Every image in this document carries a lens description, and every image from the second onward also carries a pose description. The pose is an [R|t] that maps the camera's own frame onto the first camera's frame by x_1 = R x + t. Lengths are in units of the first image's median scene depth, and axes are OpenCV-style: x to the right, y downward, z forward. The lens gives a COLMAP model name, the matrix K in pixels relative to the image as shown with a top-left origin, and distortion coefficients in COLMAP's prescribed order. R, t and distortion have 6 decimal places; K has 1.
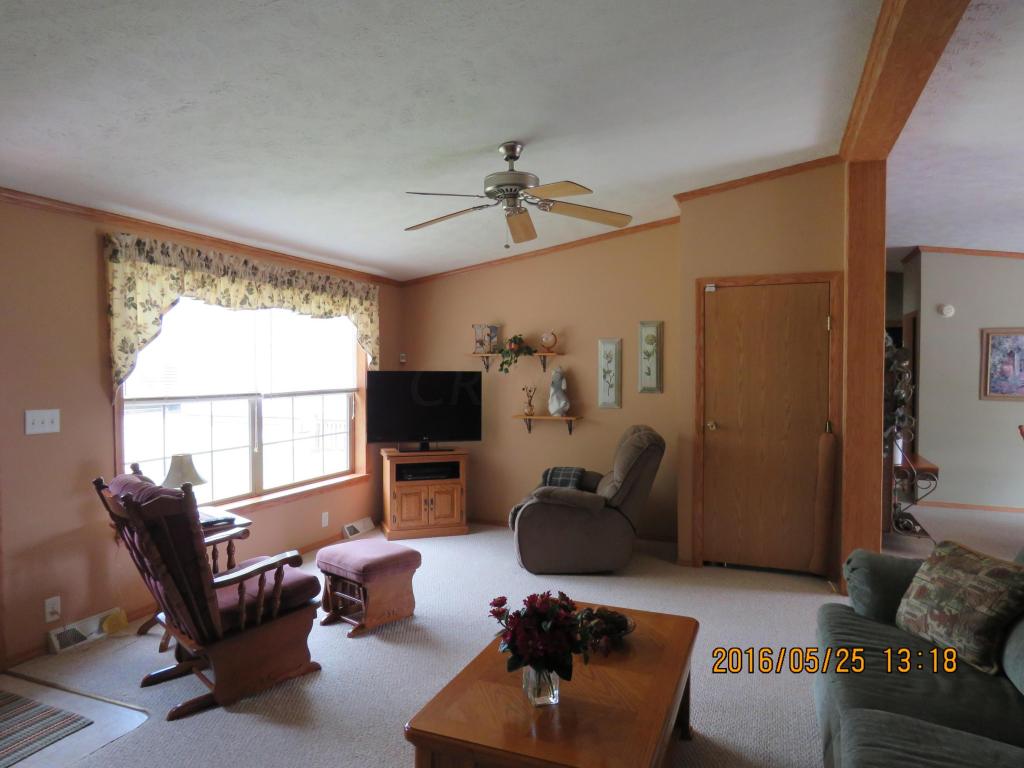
lens RADIAL K [[647.5, 0, 511.2], [0, 647.5, 387.8], [0, 0, 1]] dist [-0.014008, 0.002003]
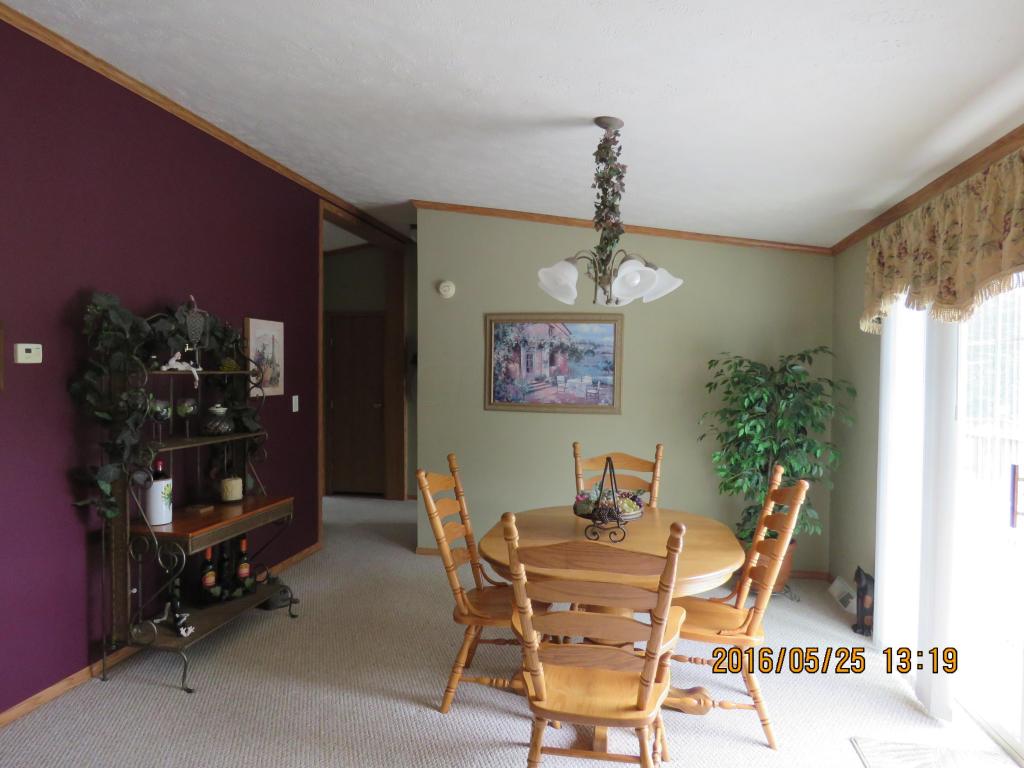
lens RADIAL K [[647.5, 0, 515.6], [0, 647.5, 384.0], [0, 0, 1]] dist [-0.014008, 0.002003]
pose [[0.981533, 0.000778, 0.191293, 0.889498], [0.000640, 0.999973, -0.007349, -0.008611], [-0.191293, 0.007336, 0.981506, 0.379873]]
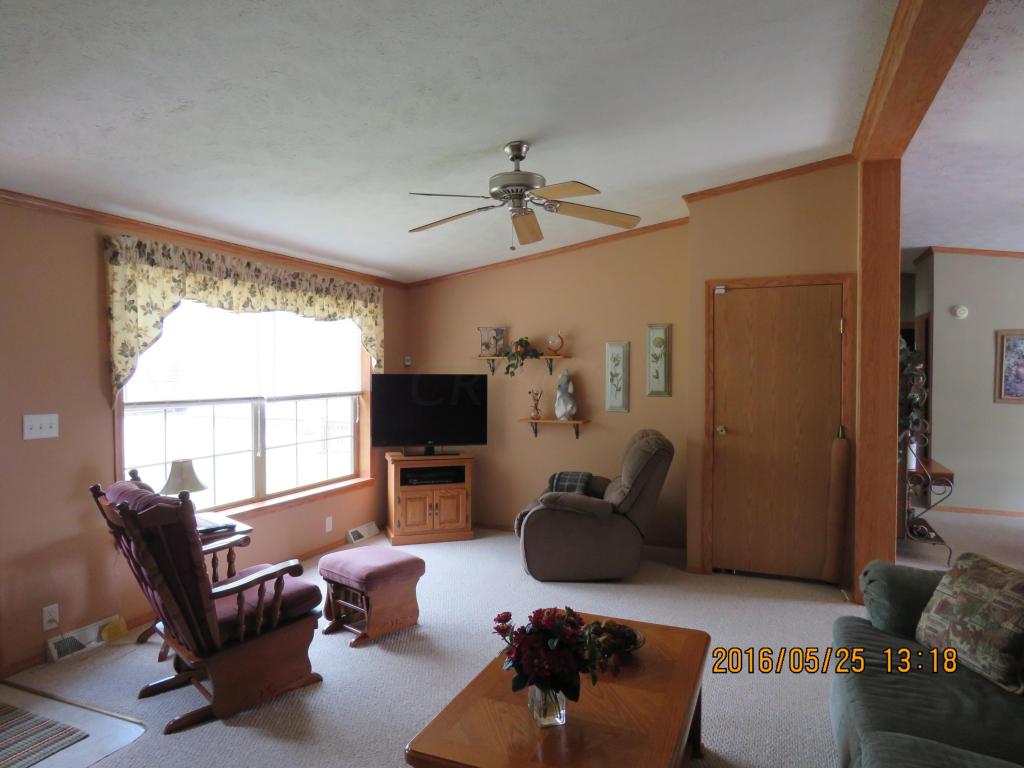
lens RADIAL K [[647.5, 0, 513.4], [0, 647.5, 385.4], [0, 0, 1]] dist [-0.014008, 0.002003]
pose [[0.999975, -0.000301, -0.007060, 0.001346], [0.000261, 0.999984, -0.005619, -0.004358], [0.007061, 0.005617, 0.999959, 0.018324]]
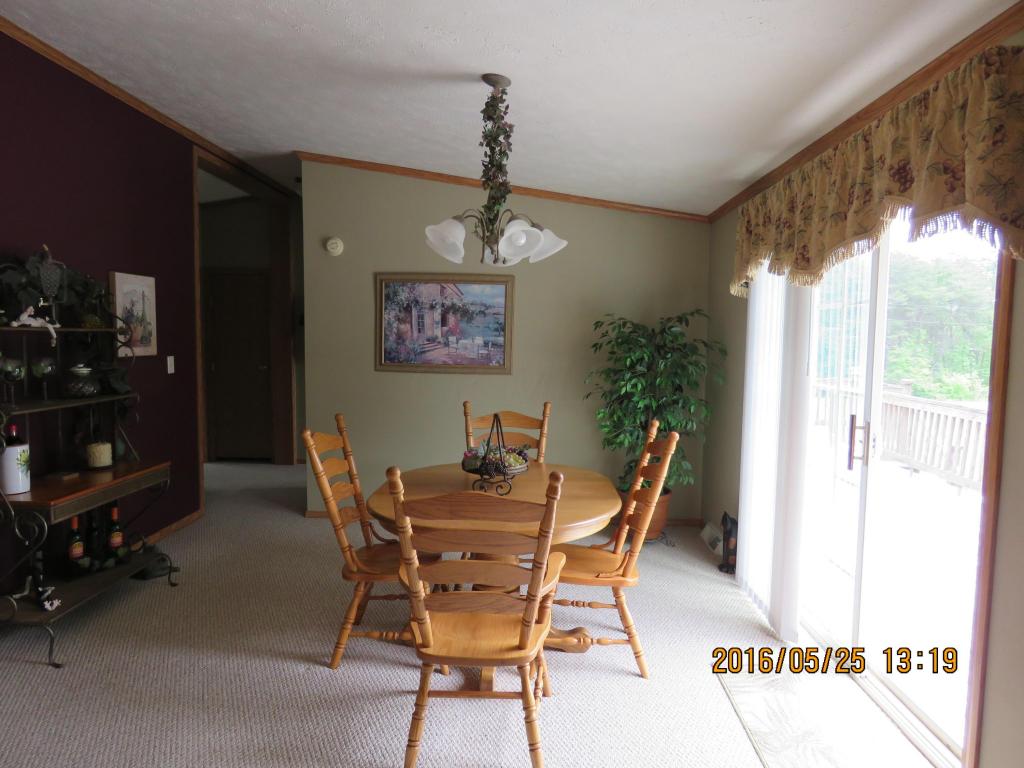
lens RADIAL K [[647.5, 0, 513.4], [0, 647.5, 382.7], [0, 0, 1]] dist [-0.014008, 0.002003]
pose [[0.939600, -0.015492, 0.341923, 0.894013], [-0.000734, 0.998882, 0.047273, -0.004511], [-0.342273, -0.044668, 0.938538, 0.371639]]
